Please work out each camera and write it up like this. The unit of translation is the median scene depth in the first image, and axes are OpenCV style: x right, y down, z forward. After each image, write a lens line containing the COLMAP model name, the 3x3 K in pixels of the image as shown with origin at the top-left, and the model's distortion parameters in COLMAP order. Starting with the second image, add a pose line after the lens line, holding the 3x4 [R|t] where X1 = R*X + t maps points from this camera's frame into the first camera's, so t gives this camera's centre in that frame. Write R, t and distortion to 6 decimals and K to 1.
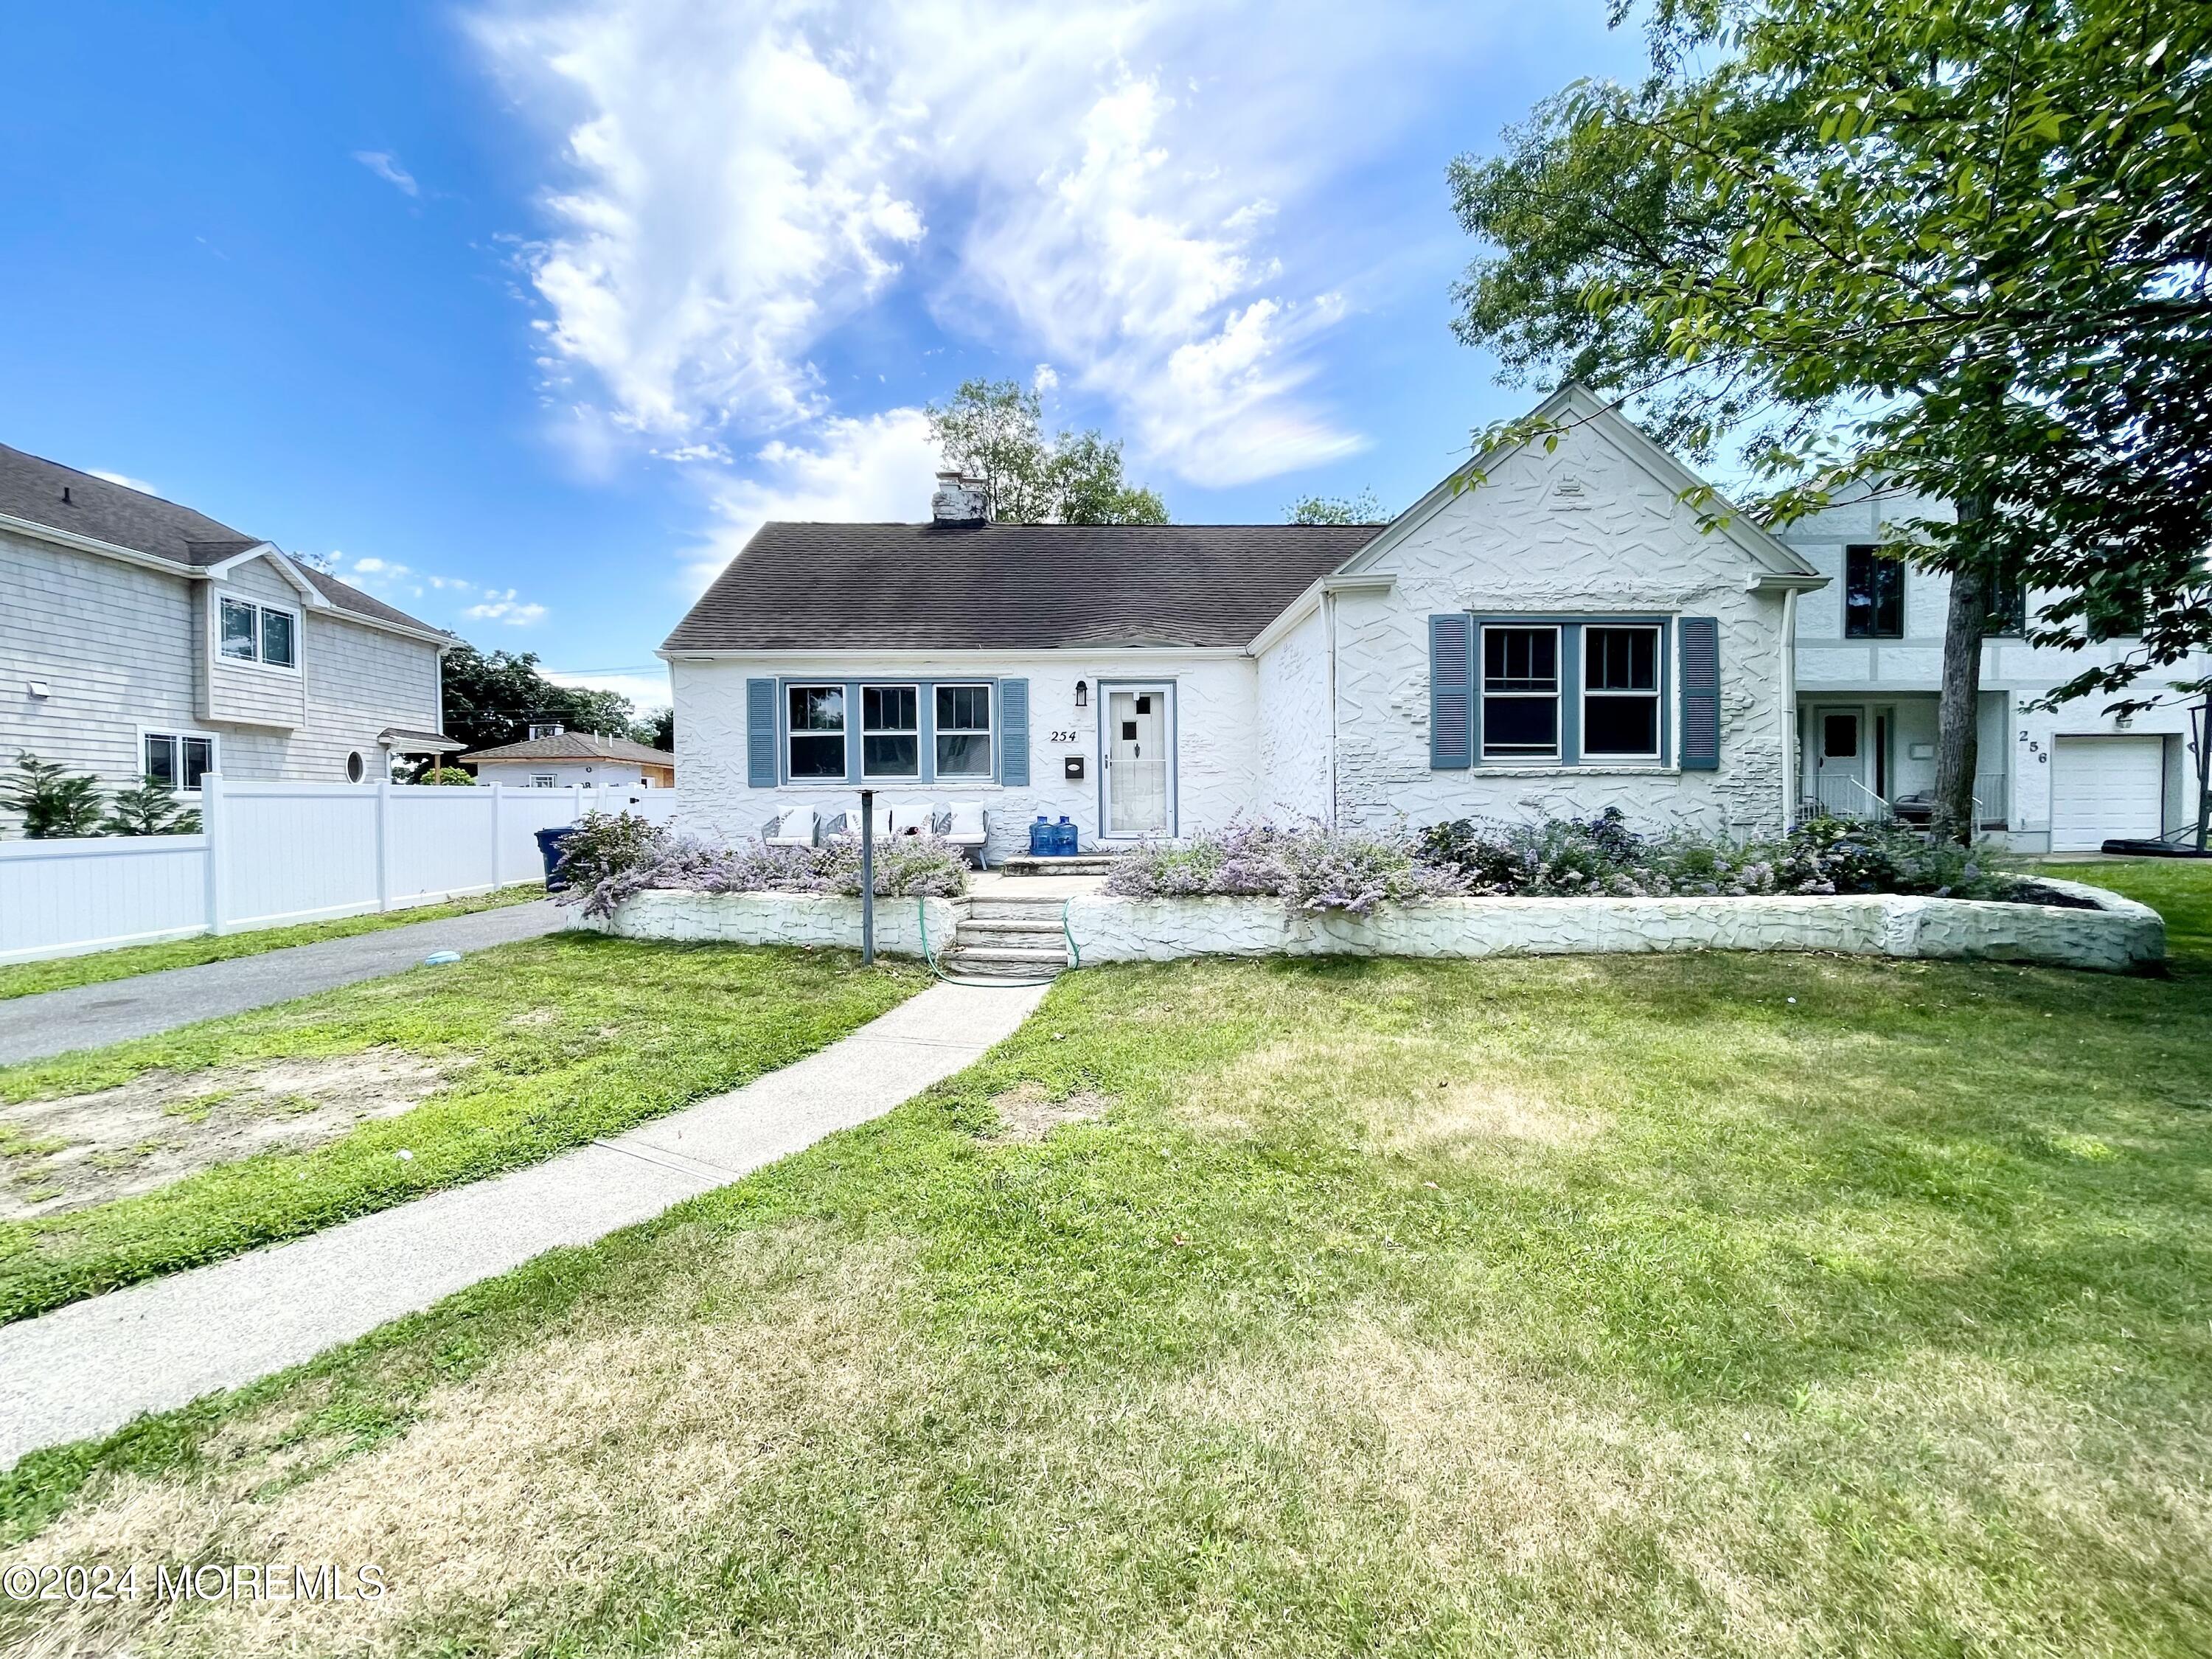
lens RADIAL K [[884.9, 0, 1106.0], [0, 884.9, 829.5], [0, 0, 1]] dist [-0.043508, -0.000022]
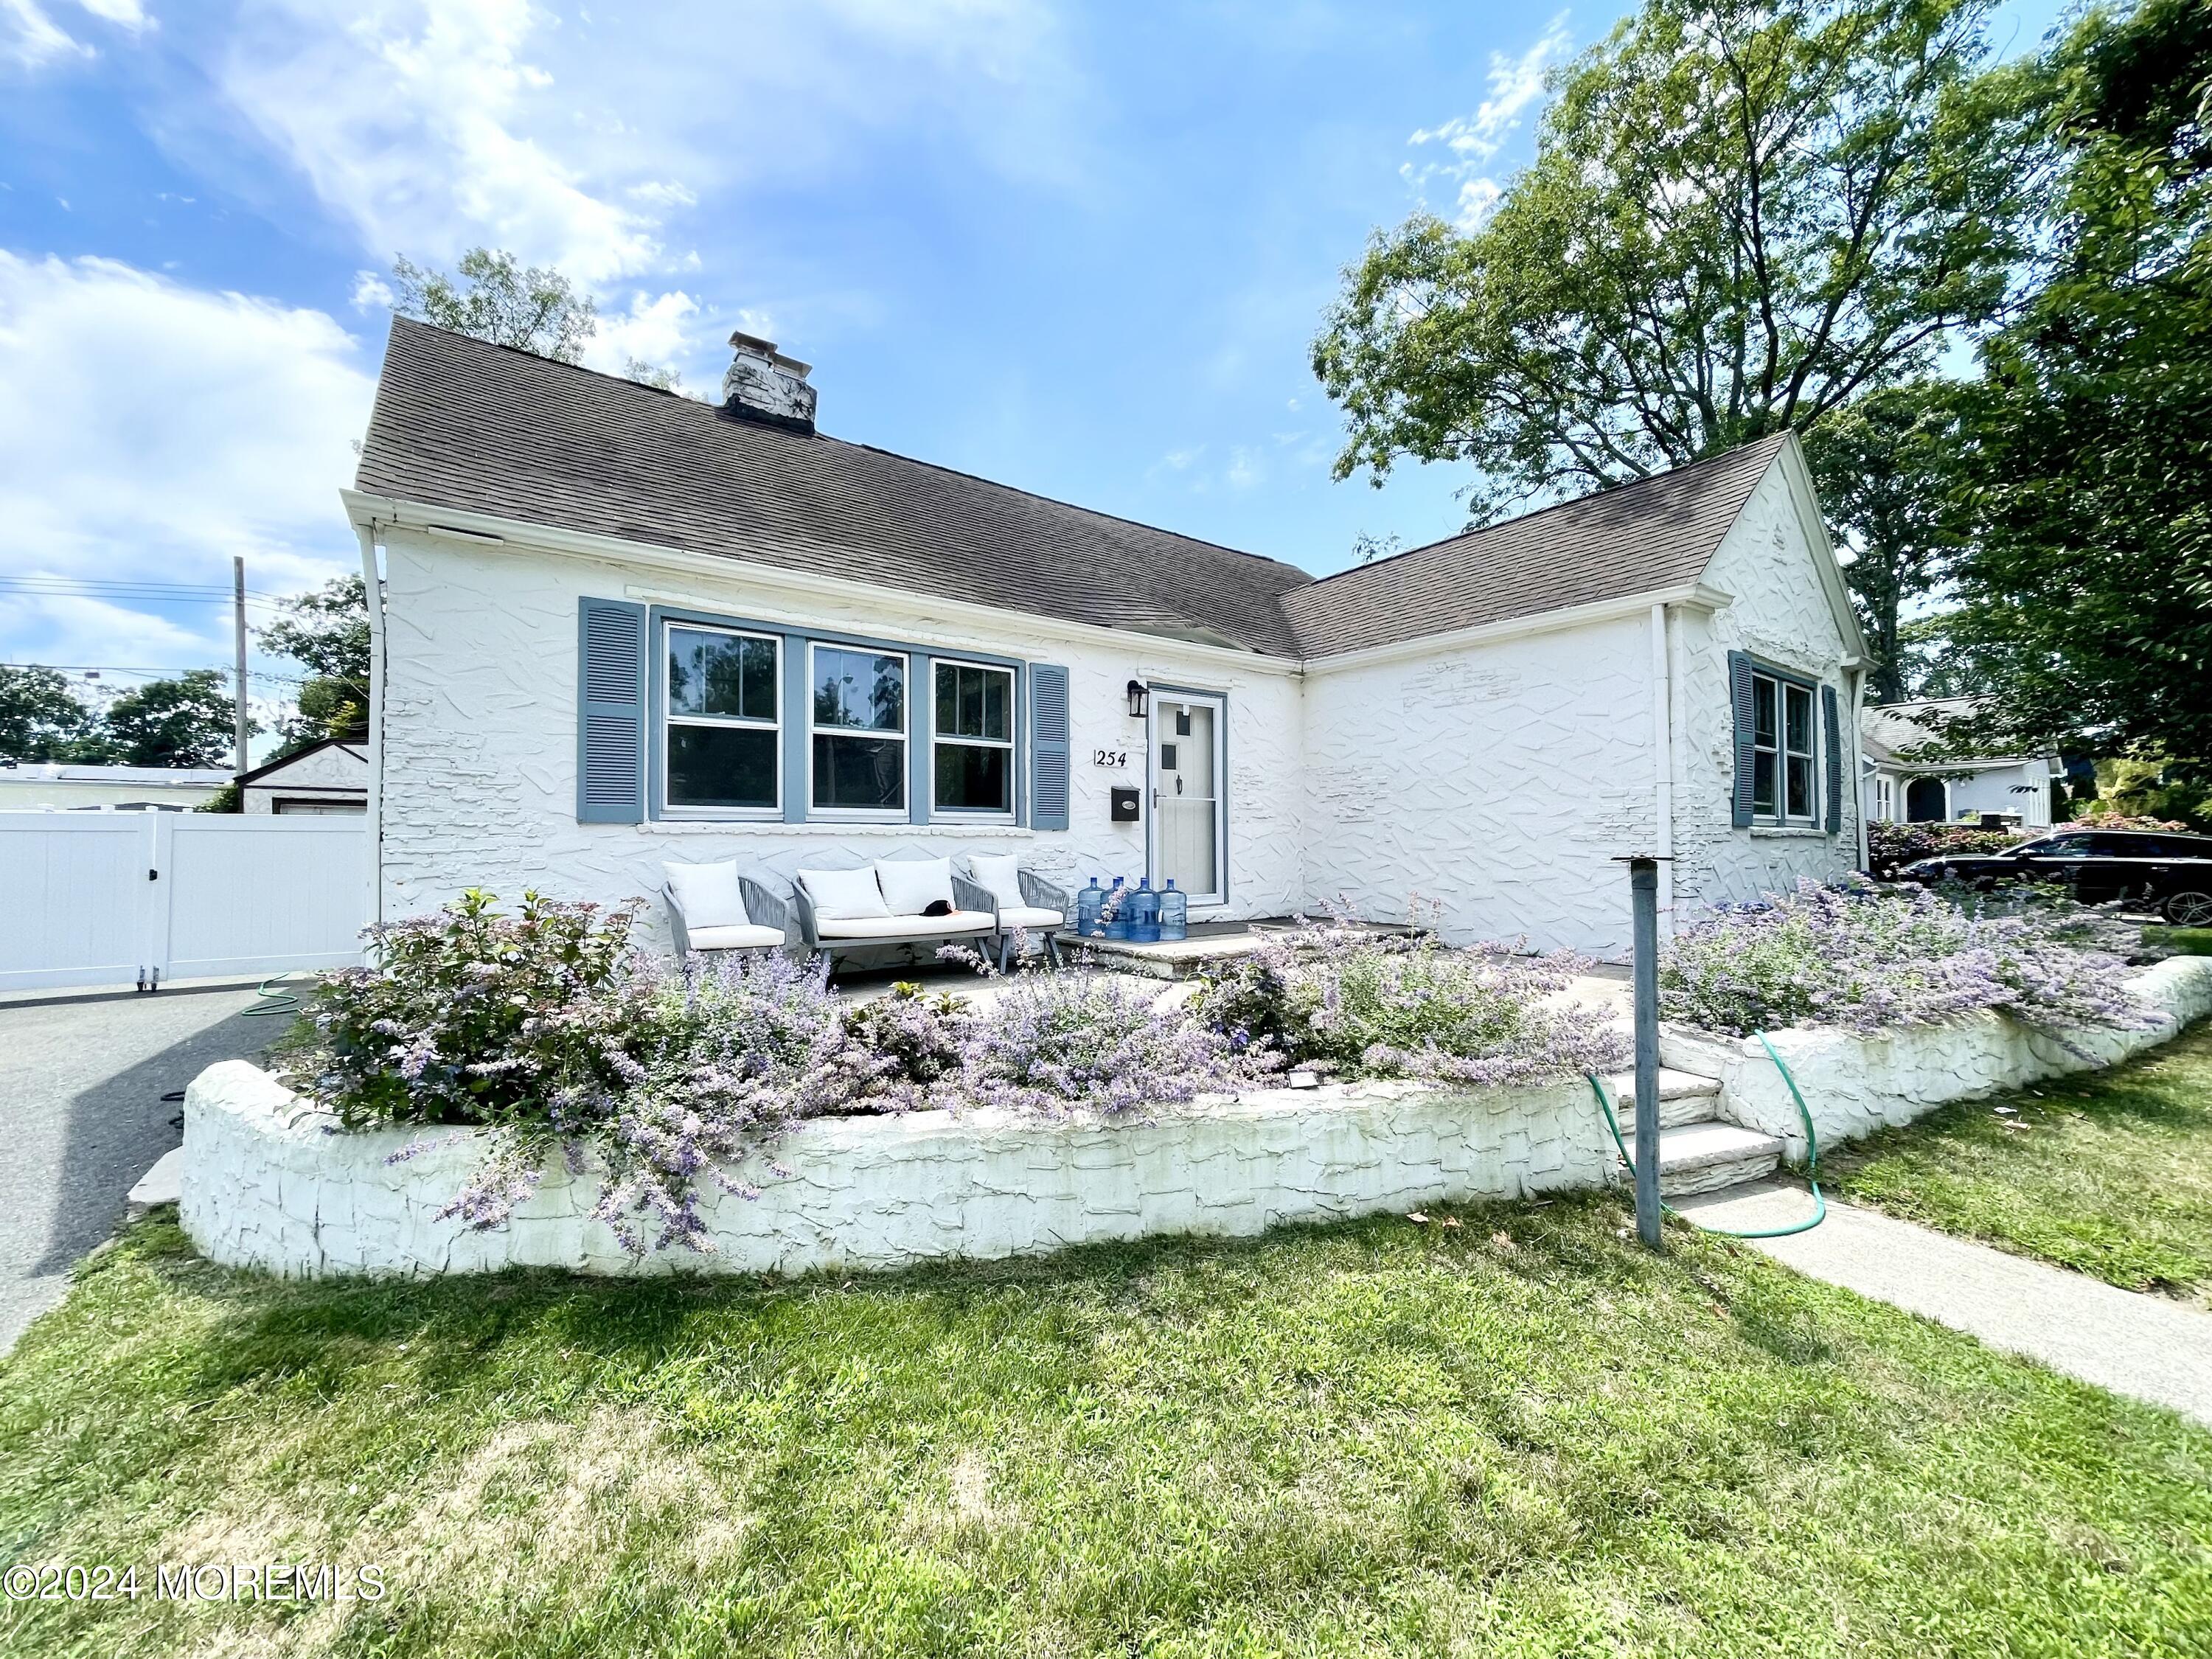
lens RADIAL K [[907.9, 0, 1106.0], [0, 907.9, 829.5], [0, 0, 1]] dist [0.001203, 0.000204]
pose [[0.808926, 0.016106, 0.587690, -0.461111], [0.015344, 0.998706, -0.048490, -0.017081], [-0.587711, 0.048242, 0.807631, 0.440121]]
